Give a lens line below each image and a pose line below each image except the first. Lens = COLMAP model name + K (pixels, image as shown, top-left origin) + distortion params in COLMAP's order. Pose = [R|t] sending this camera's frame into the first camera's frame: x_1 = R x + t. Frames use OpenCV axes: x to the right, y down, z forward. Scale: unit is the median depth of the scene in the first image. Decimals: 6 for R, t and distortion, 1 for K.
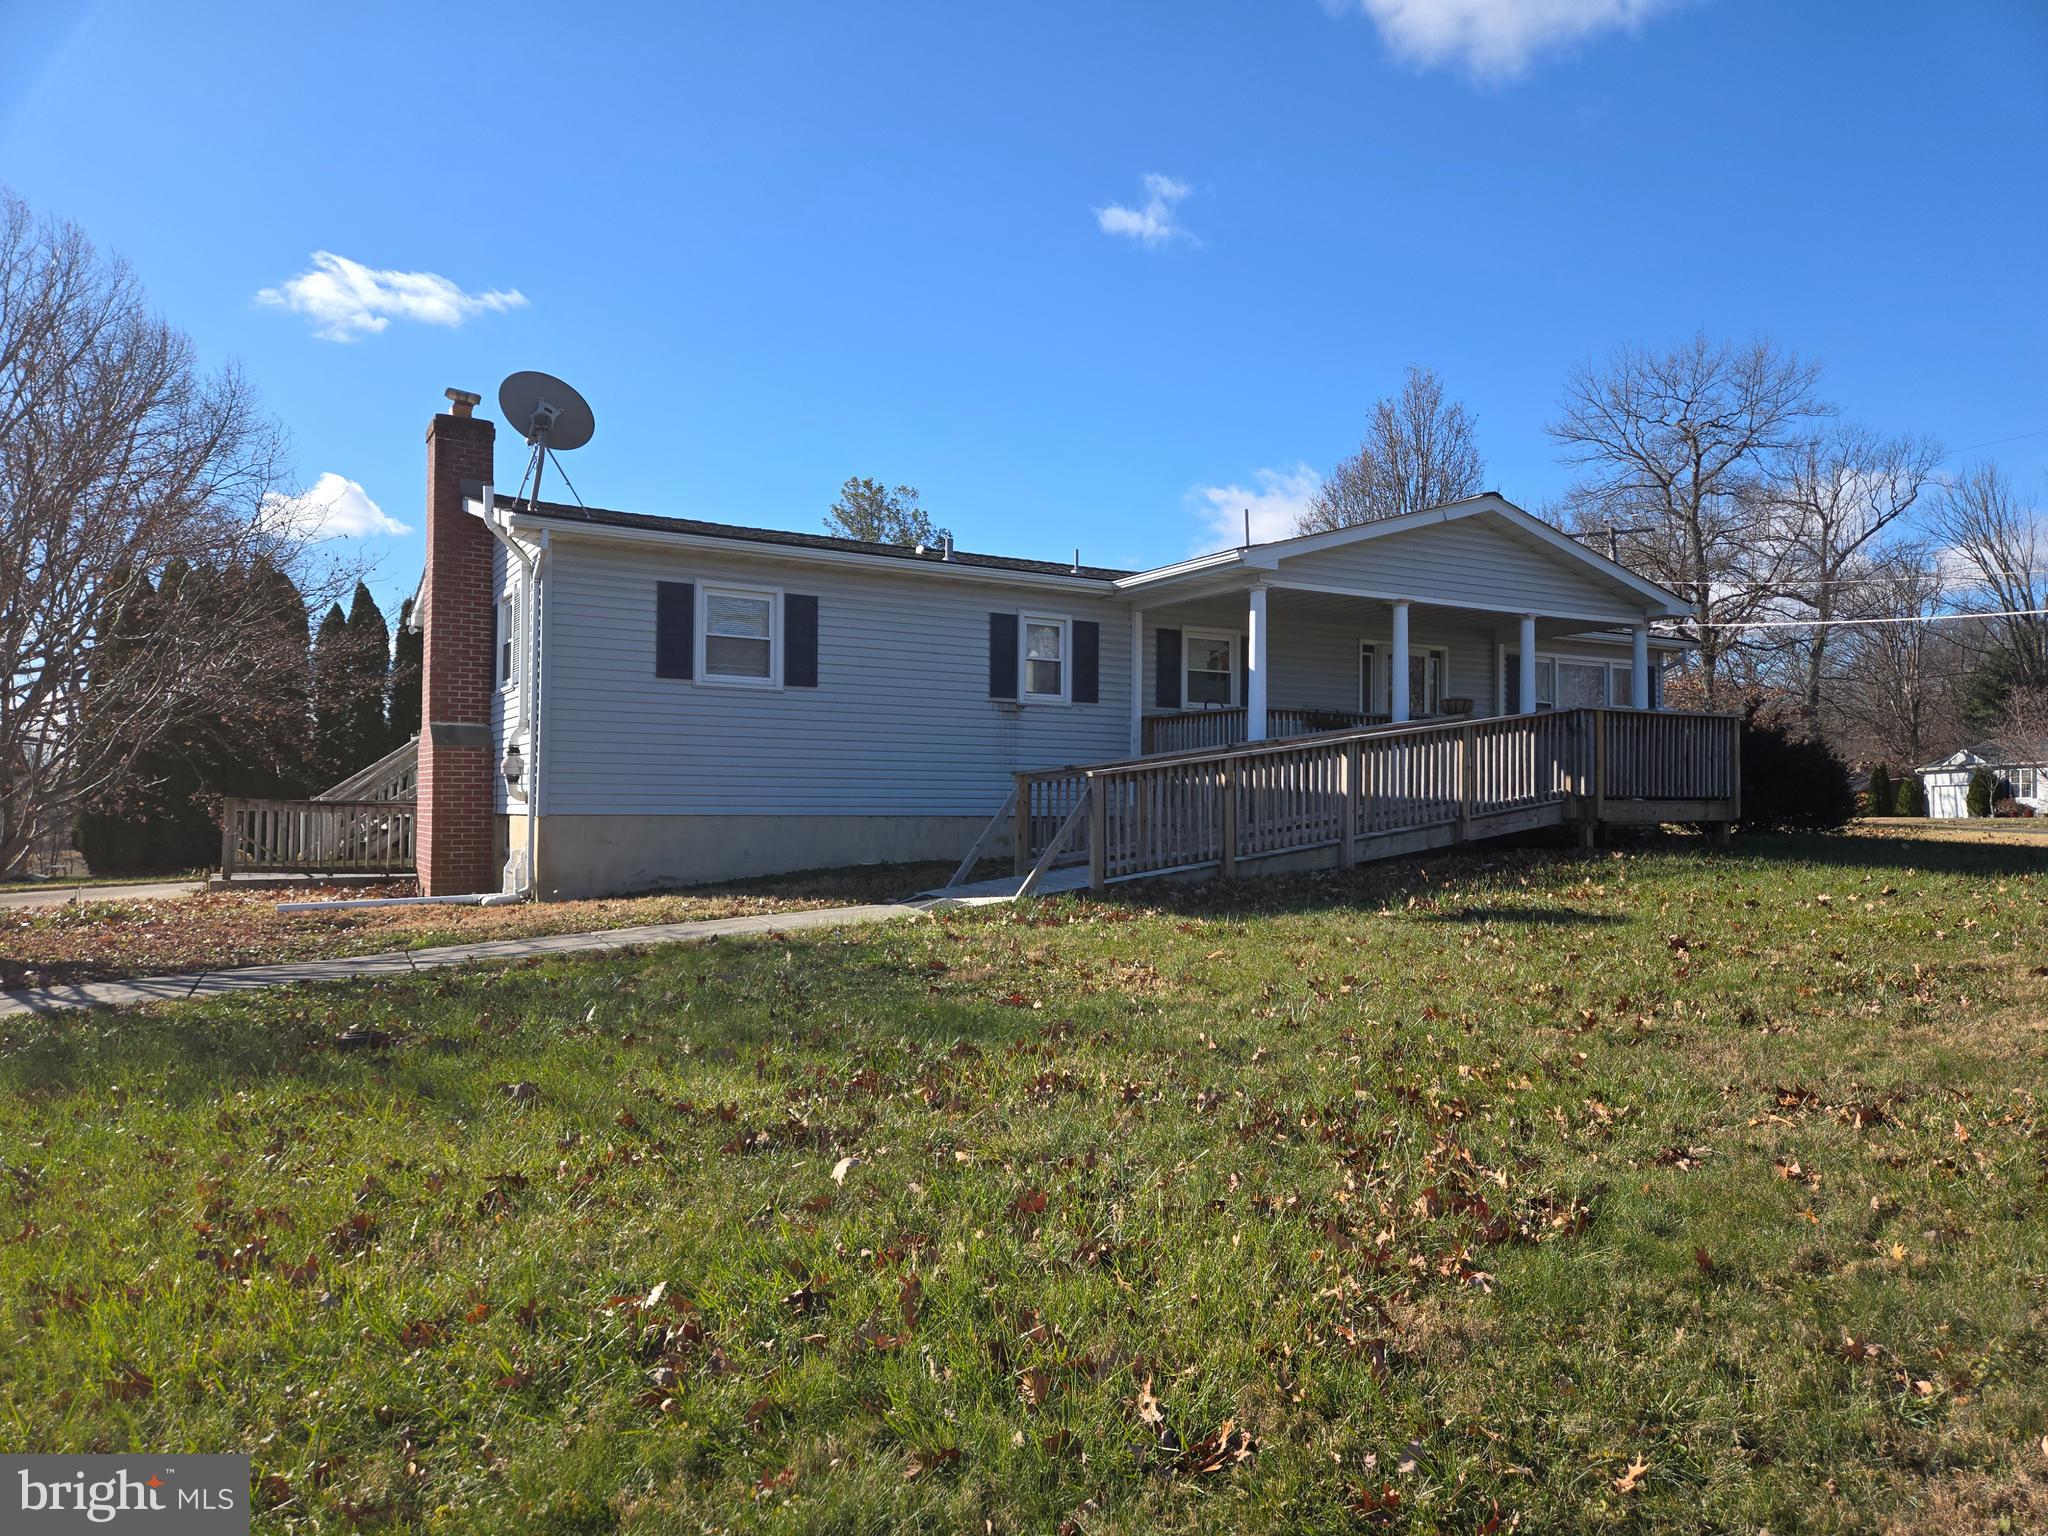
lens RADIAL K [[1371.1, 0, 1030.7], [0, 1371.1, 813.1], [0, 0, 1]] dist [0.019382, -0.001038]
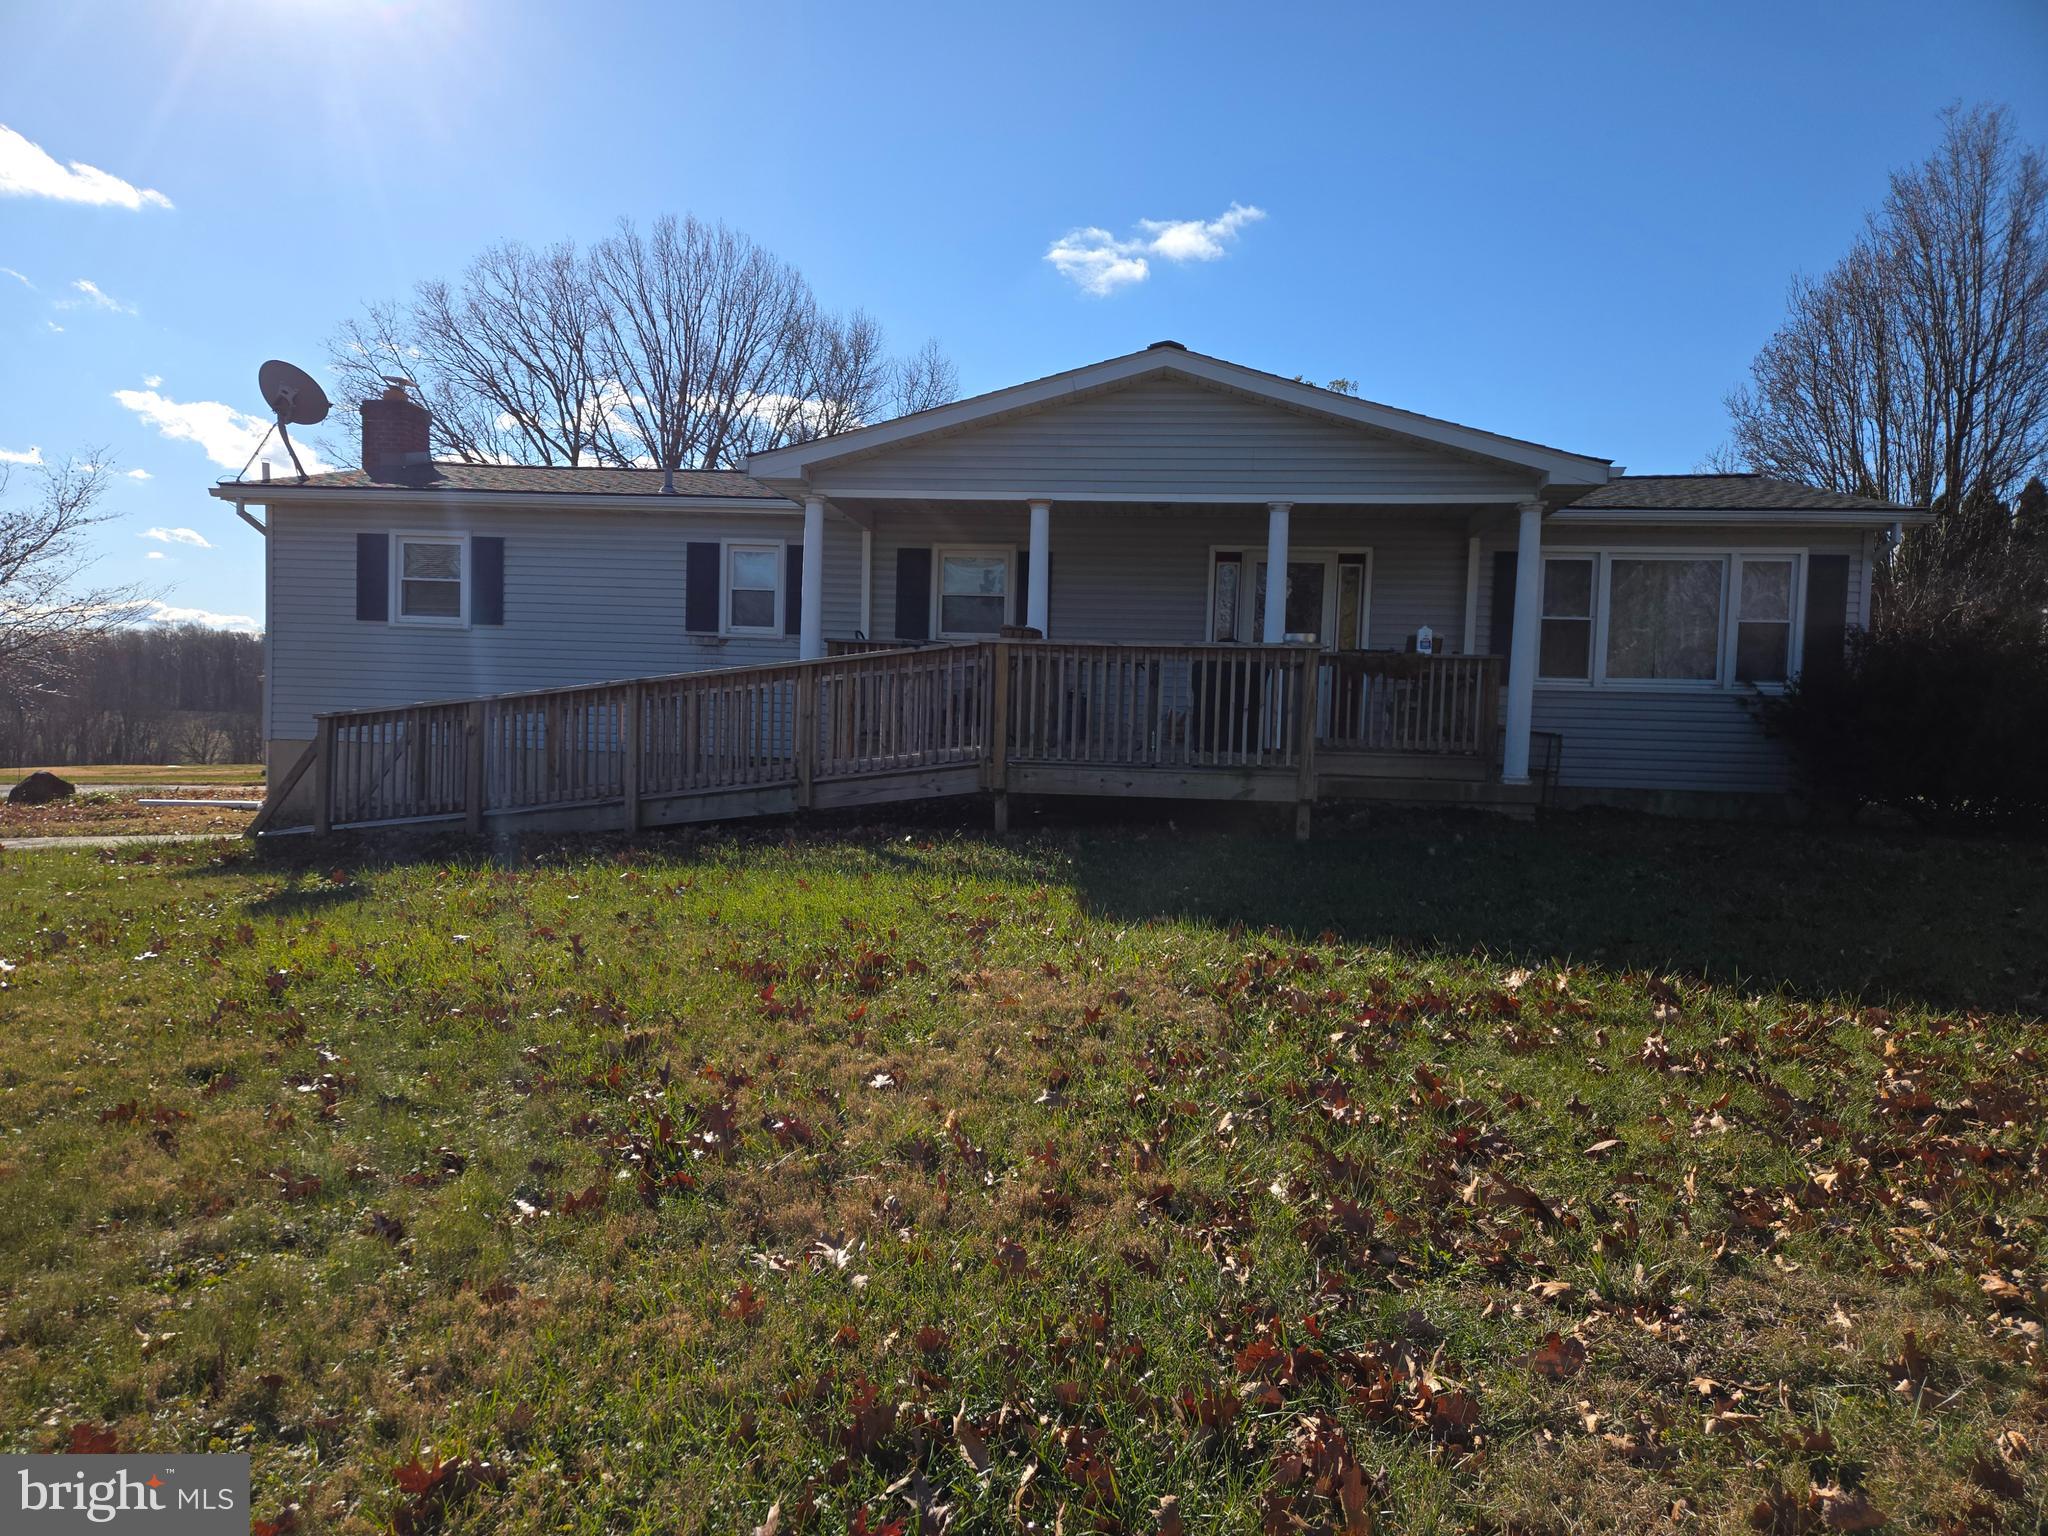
lens RADIAL K [[1371.1, 0, 1030.7], [0, 1371.1, 813.1], [0, 0, 1]] dist [0.019382, -0.001038]
pose [[0.810827, 0.062577, -0.581932, 0.788527], [-0.025198, 0.997078, 0.072110, -0.034125], [0.584744, -0.043806, 0.810034, 0.375116]]
